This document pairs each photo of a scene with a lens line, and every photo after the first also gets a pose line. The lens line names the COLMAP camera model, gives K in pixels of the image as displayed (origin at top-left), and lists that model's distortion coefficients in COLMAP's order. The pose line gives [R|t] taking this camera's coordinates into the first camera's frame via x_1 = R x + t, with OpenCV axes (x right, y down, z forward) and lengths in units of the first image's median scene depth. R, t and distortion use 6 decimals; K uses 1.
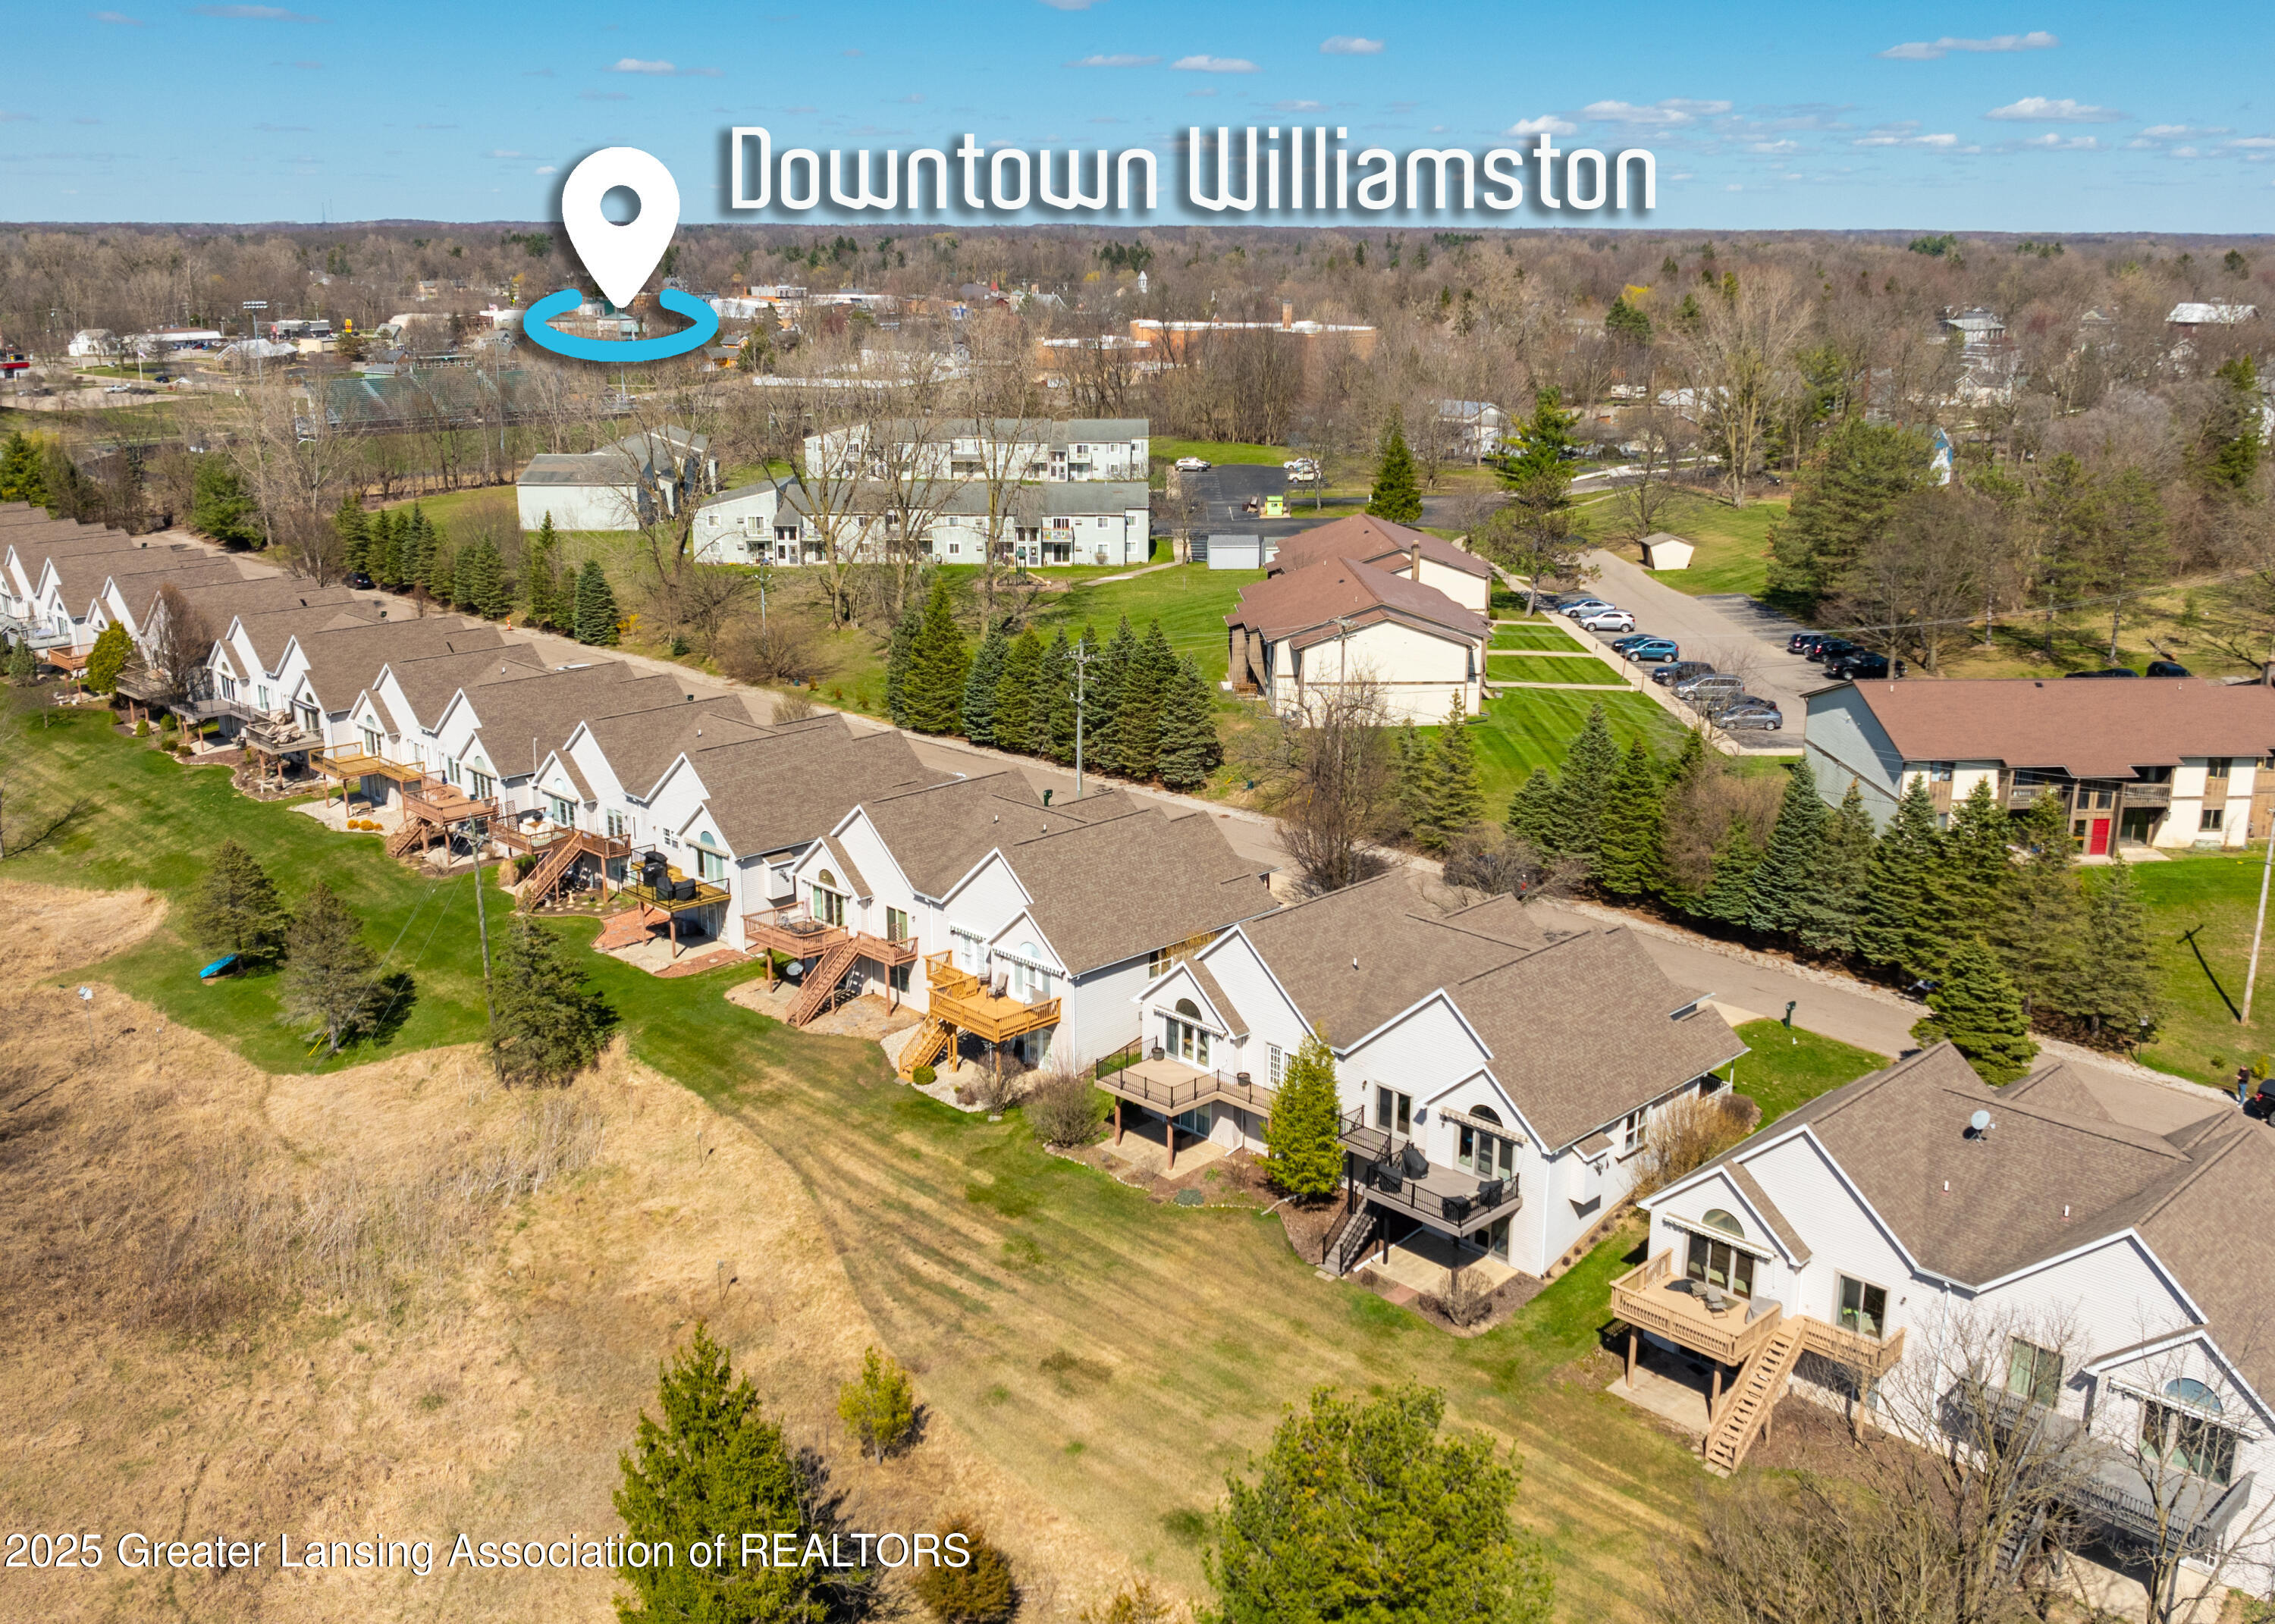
lens RADIAL K [[2067.3, 0, 1128.2], [0, 2067.3, 815.1], [0, 0, 1]] dist [-0.017488, 0.000000]
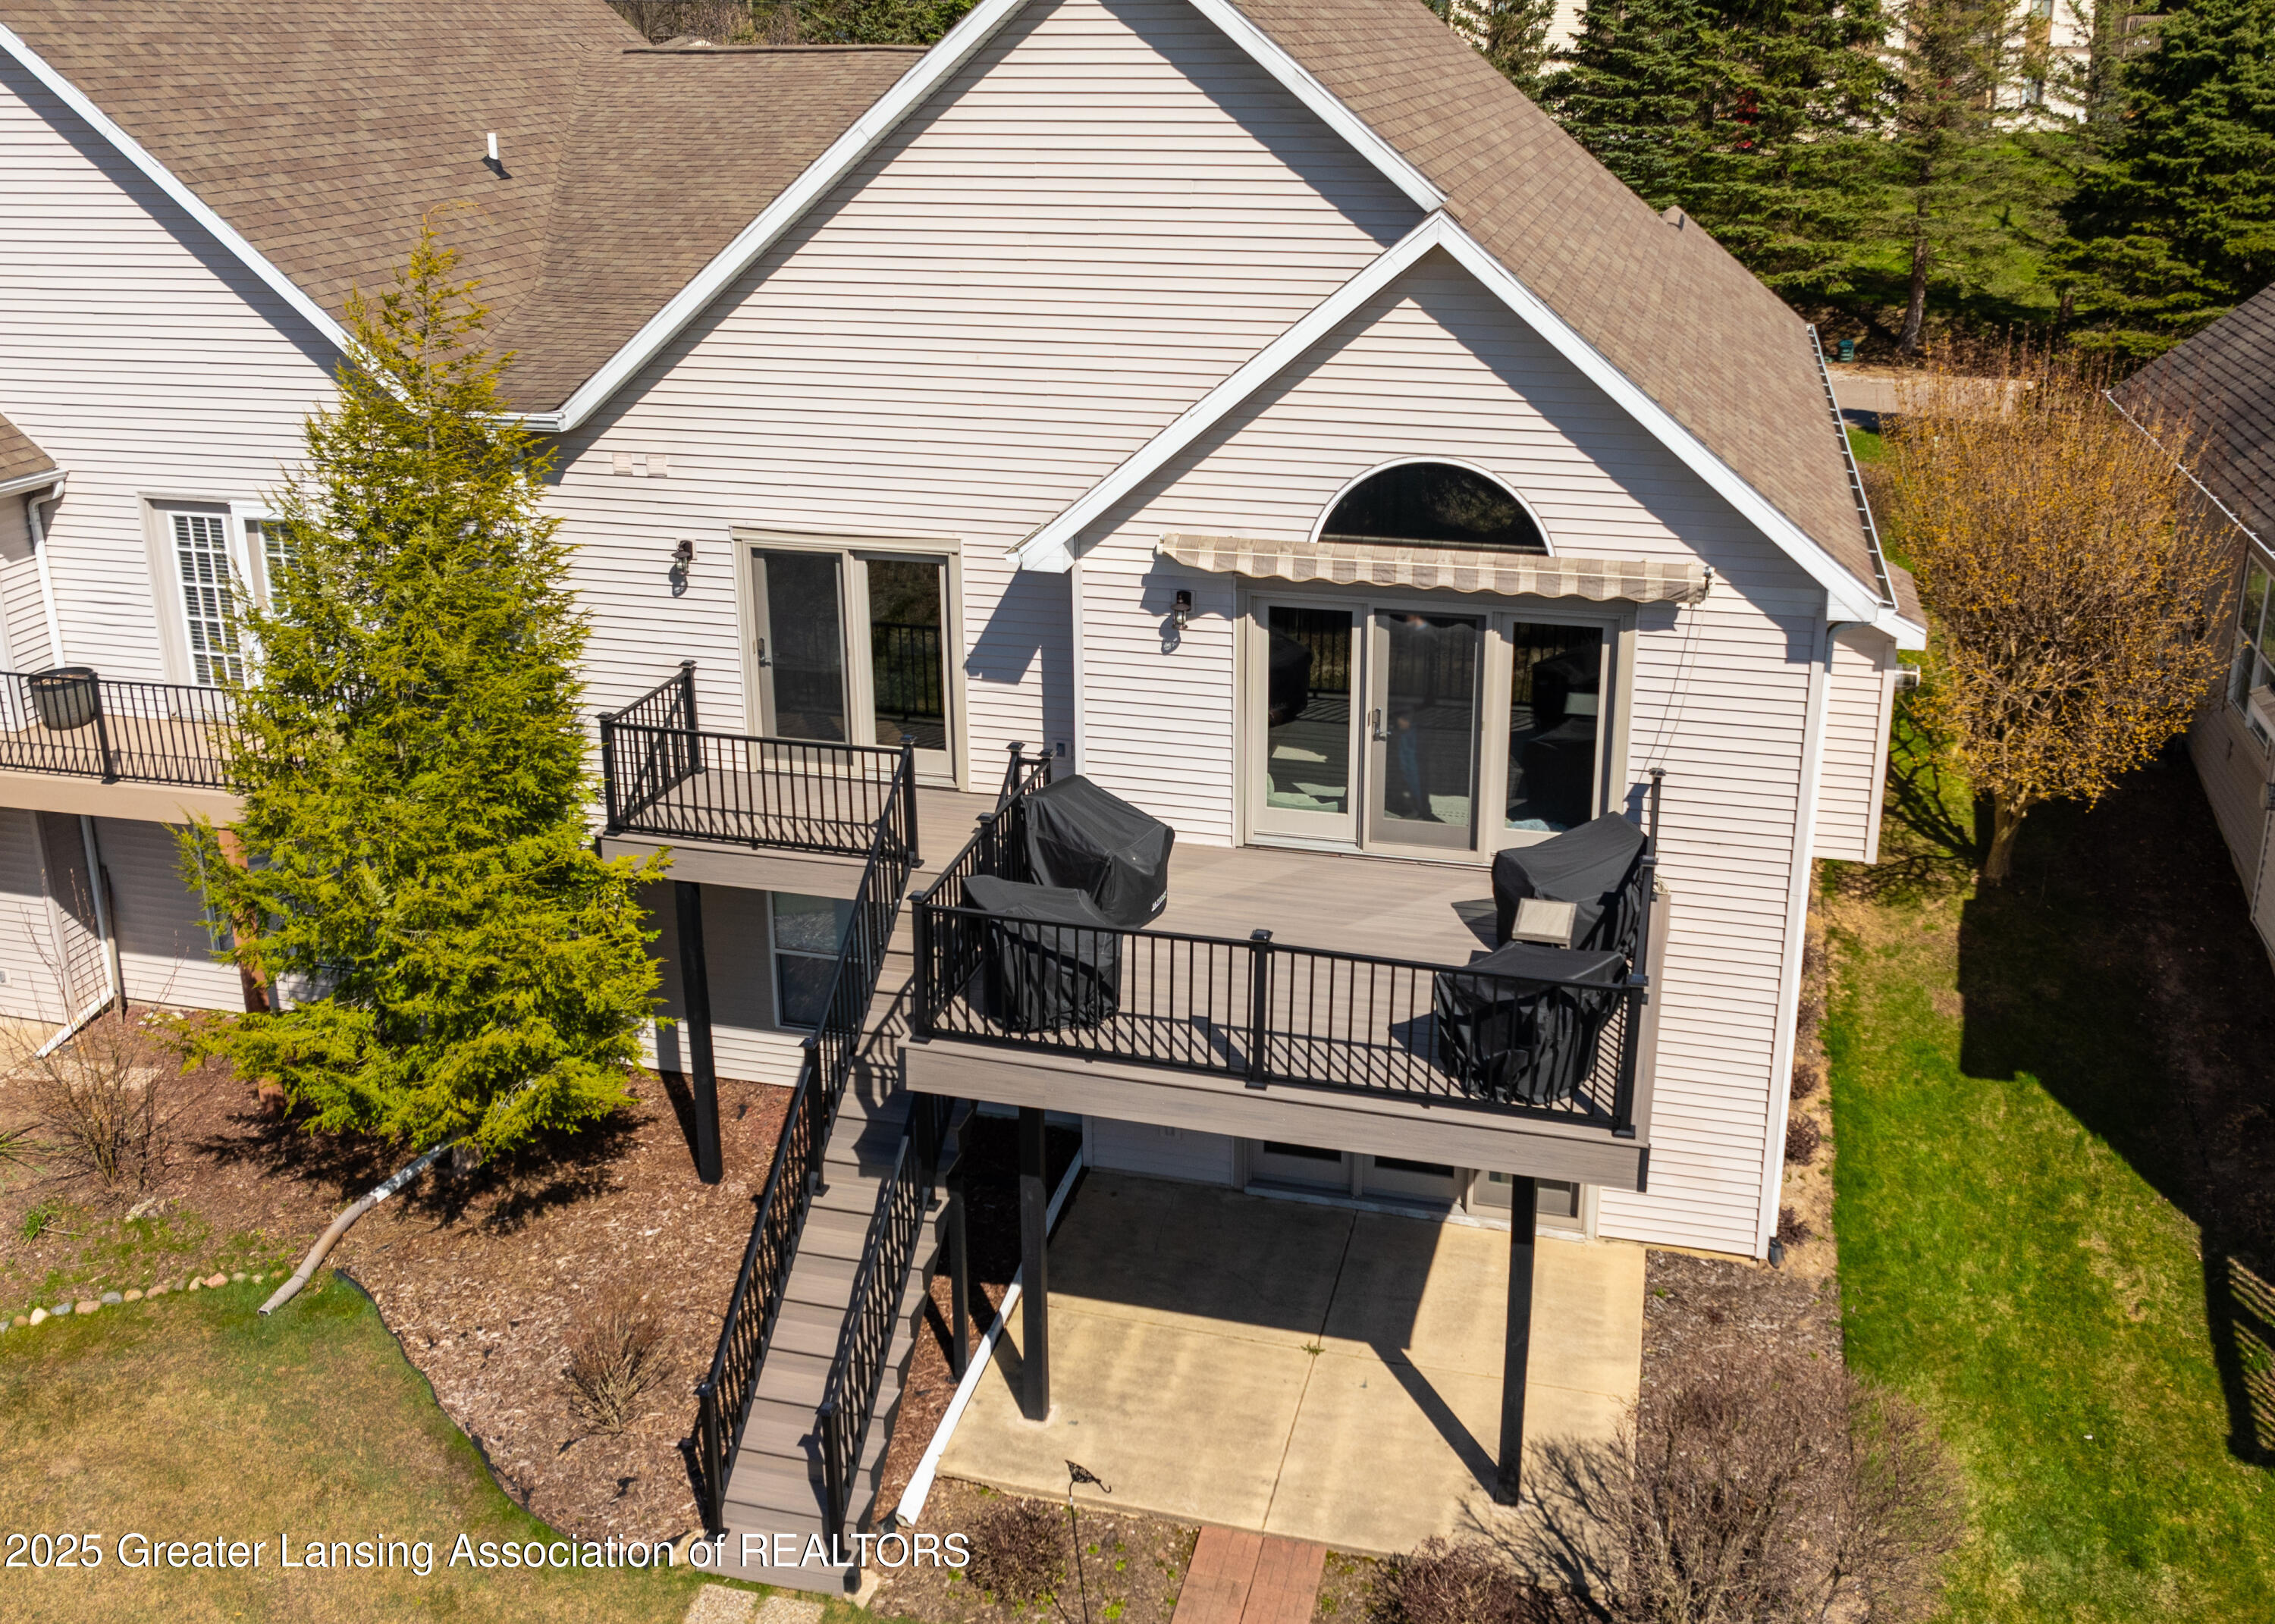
lens RADIAL K [[2067.3, 0, 1141.5], [0, 2067.3, 789.3], [0, 0, 1]] dist [-0.017488, 0.000000]
pose [[0.867091, -0.164934, 0.470053, 0.053929], [0.136385, 0.986144, 0.094438, 0.141858], [-0.479116, -0.017778, 0.877571, 0.807623]]
